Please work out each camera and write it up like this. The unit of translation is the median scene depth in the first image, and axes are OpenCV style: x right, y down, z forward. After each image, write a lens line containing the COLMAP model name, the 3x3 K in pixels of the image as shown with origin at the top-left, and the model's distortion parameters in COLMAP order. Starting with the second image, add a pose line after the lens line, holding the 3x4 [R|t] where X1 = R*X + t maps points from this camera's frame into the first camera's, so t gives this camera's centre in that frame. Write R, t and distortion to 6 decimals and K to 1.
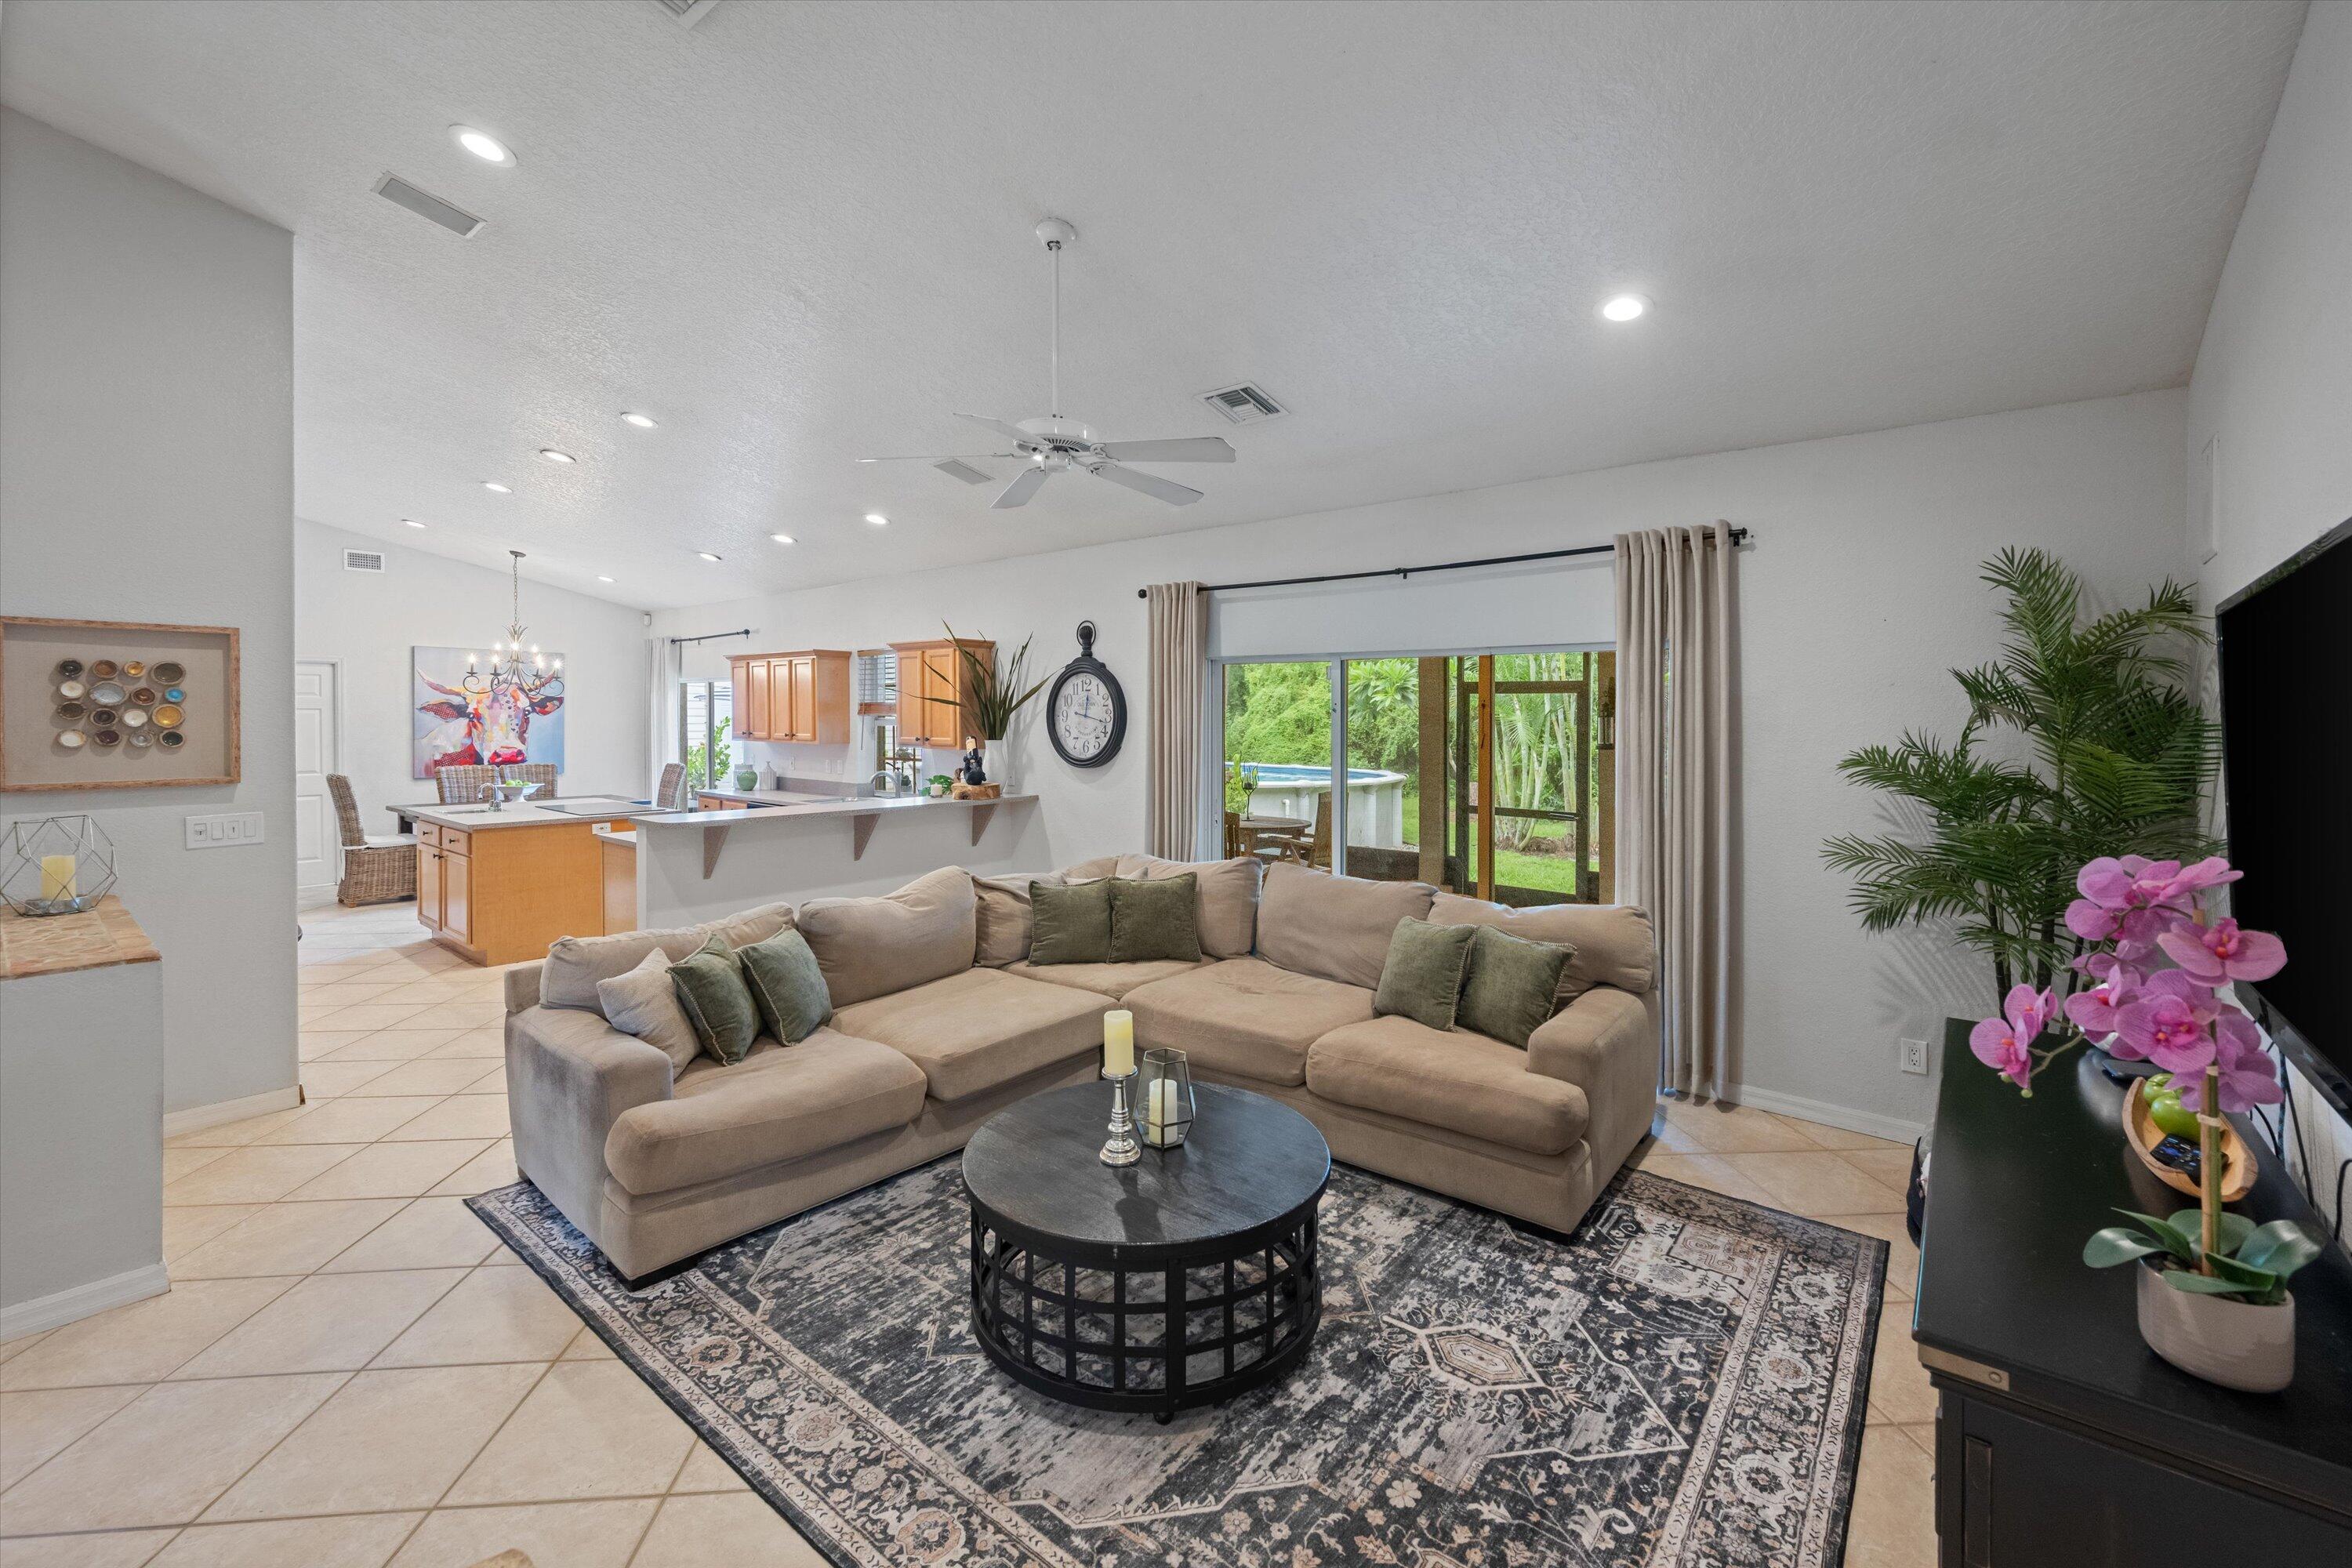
lens RADIAL K [[956.7, 0, 1188.0], [0, 956.7, 728.2], [0, 0, 1]] dist [0.001790, -0.000053]
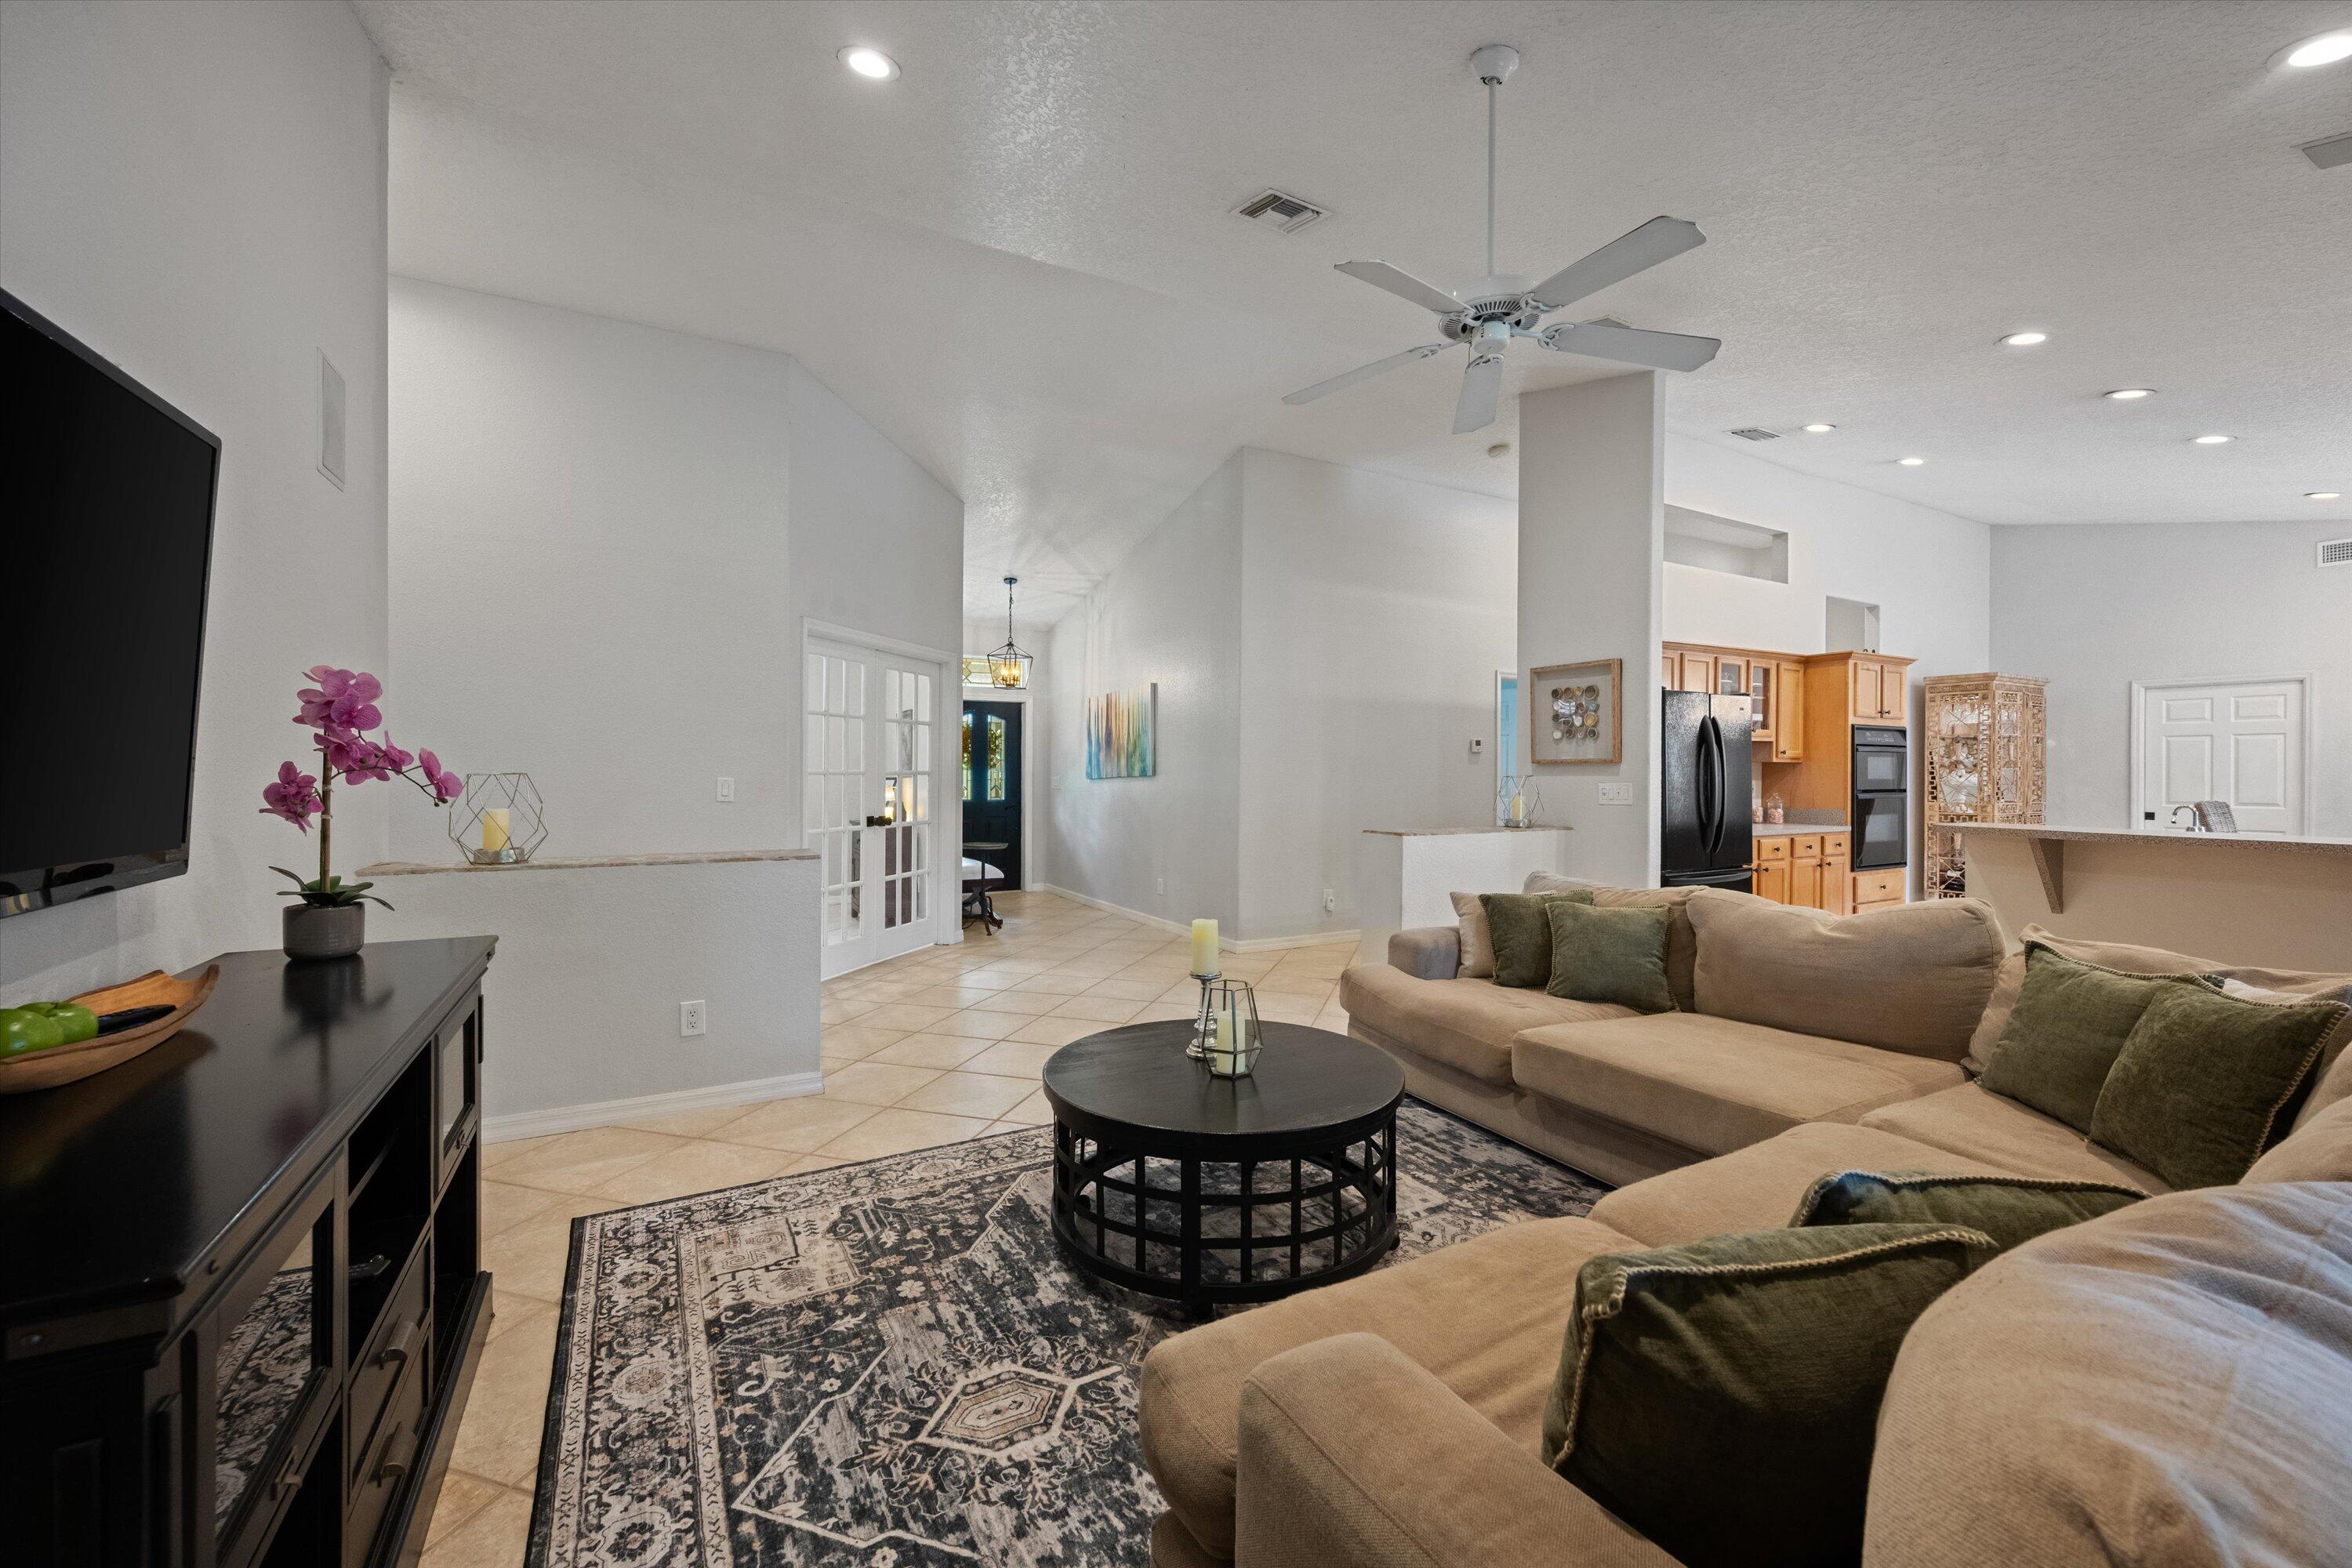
lens RADIAL K [[956.7, 0, 1188.0], [0, 956.7, 728.2], [0, 0, 1]] dist [0.001790, -0.000053]
pose [[-0.365804, -0.053260, -0.929167, 0.709231], [-0.019472, 0.998581, -0.049573, 0.100604], [0.930488, -0.000042, -0.366322, 1.013390]]
